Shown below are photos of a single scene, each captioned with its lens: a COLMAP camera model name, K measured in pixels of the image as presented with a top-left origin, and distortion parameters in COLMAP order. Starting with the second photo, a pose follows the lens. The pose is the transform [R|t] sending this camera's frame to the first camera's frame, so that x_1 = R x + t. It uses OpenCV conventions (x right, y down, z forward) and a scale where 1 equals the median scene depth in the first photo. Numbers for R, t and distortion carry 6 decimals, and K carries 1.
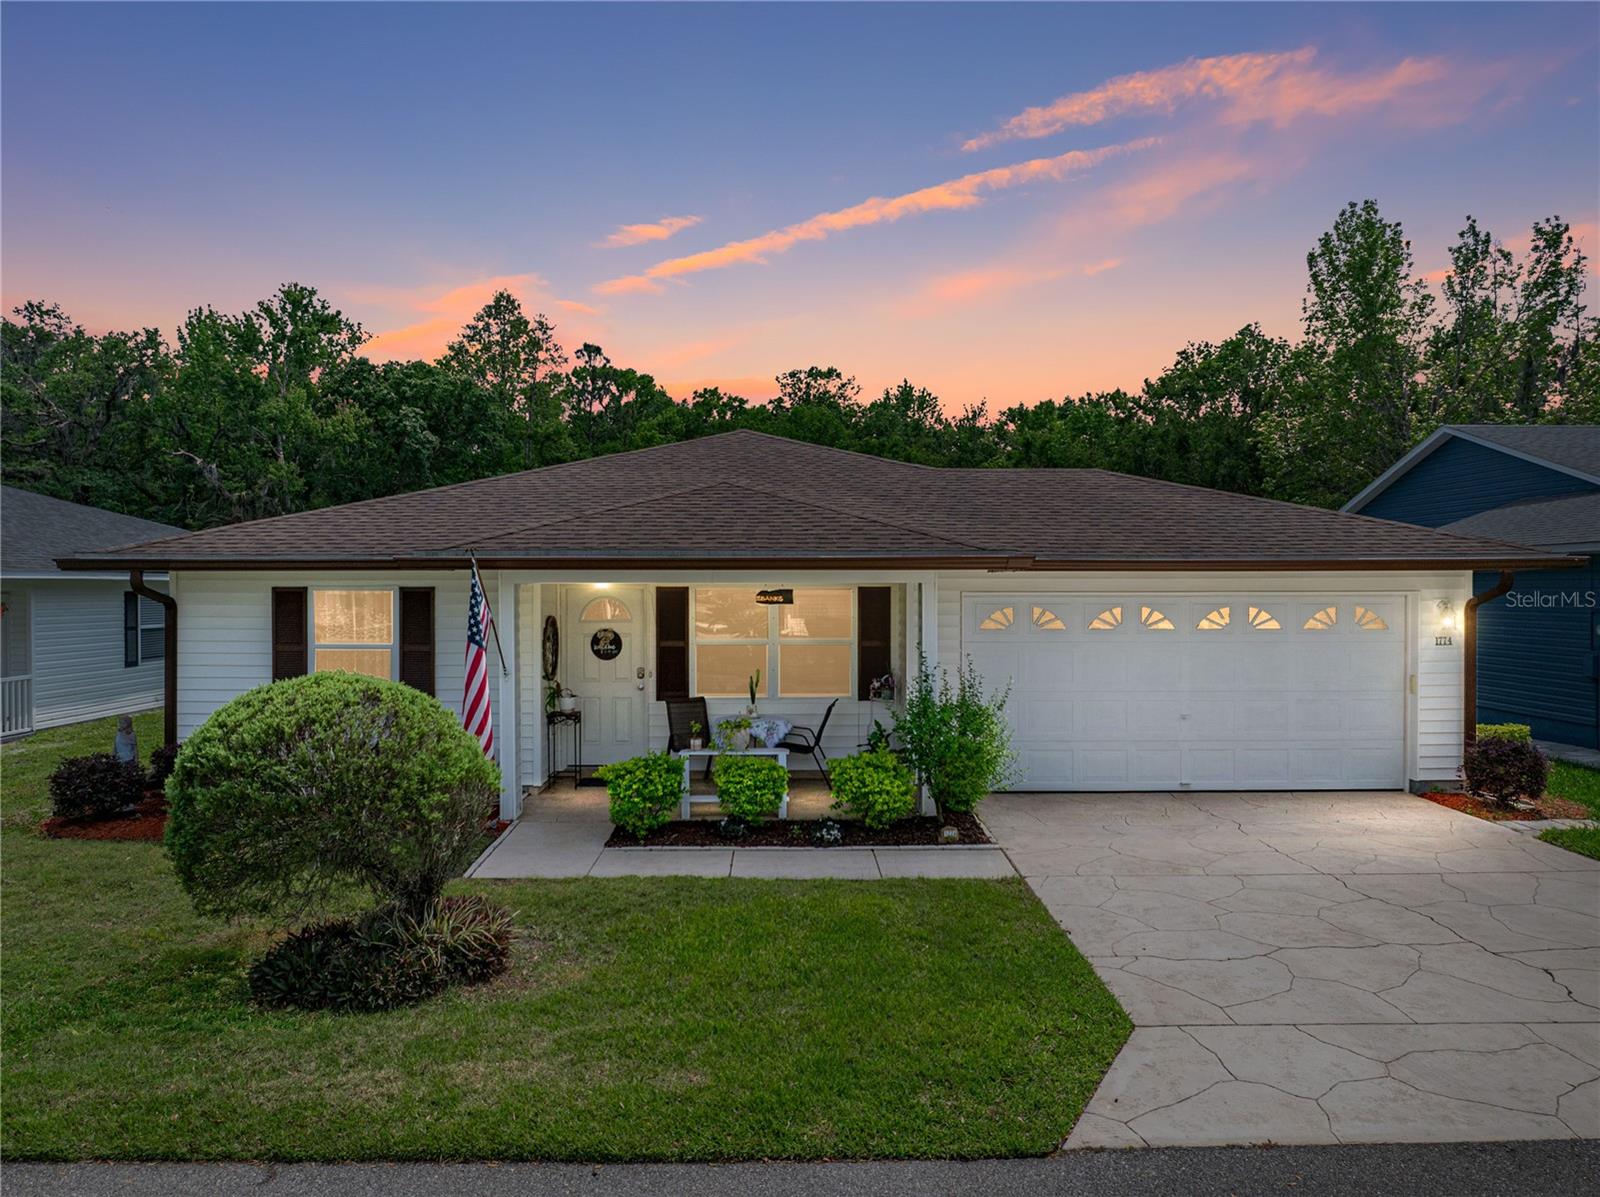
lens RADIAL K [[1124.3, 0, 791.0], [0, 1124.3, 617.6], [0, 0, 1]] dist [-0.028255, 0.015924]
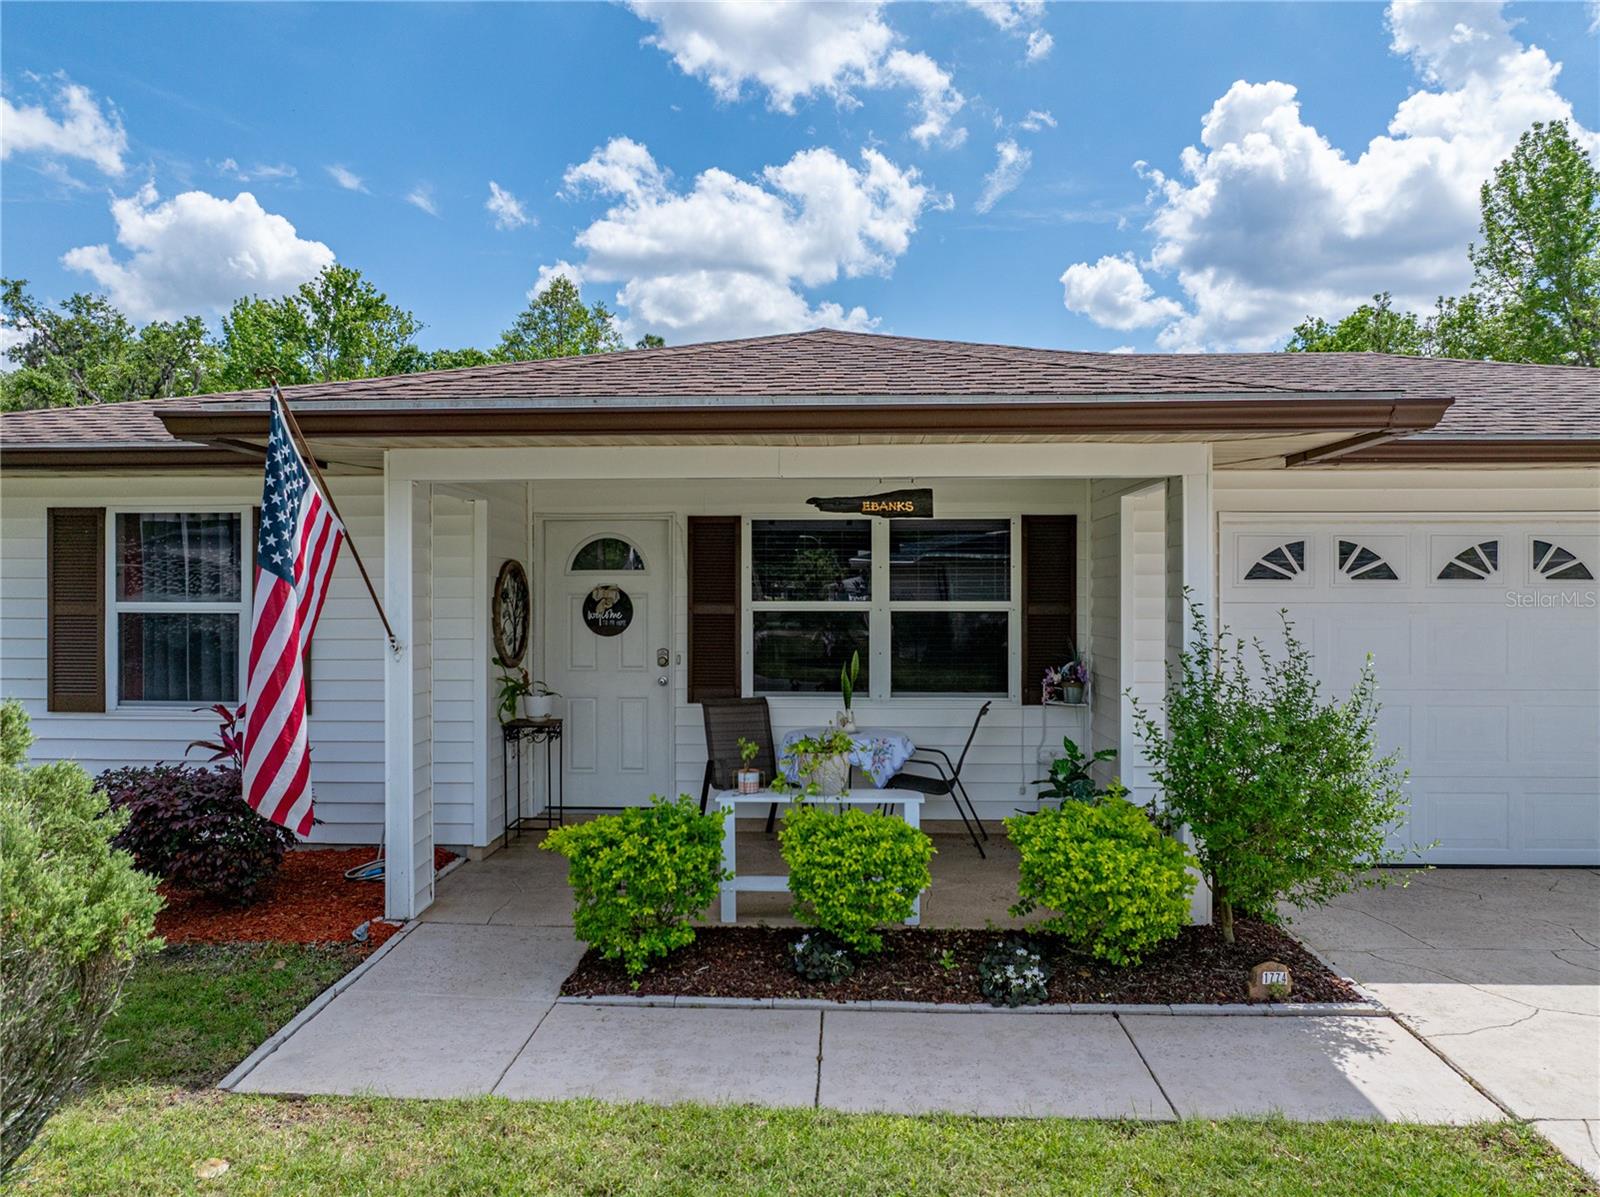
lens RADIAL K [[1124.3, 0, 795.9], [0, 1124.3, 610.5], [0, 0, 1]] dist [-0.028255, 0.015924]
pose [[0.998506, 0.001762, -0.054621, -0.023485], [-0.002673, 0.999858, -0.016609, 0.028553], [0.054584, 0.016730, 0.998369, 0.331595]]
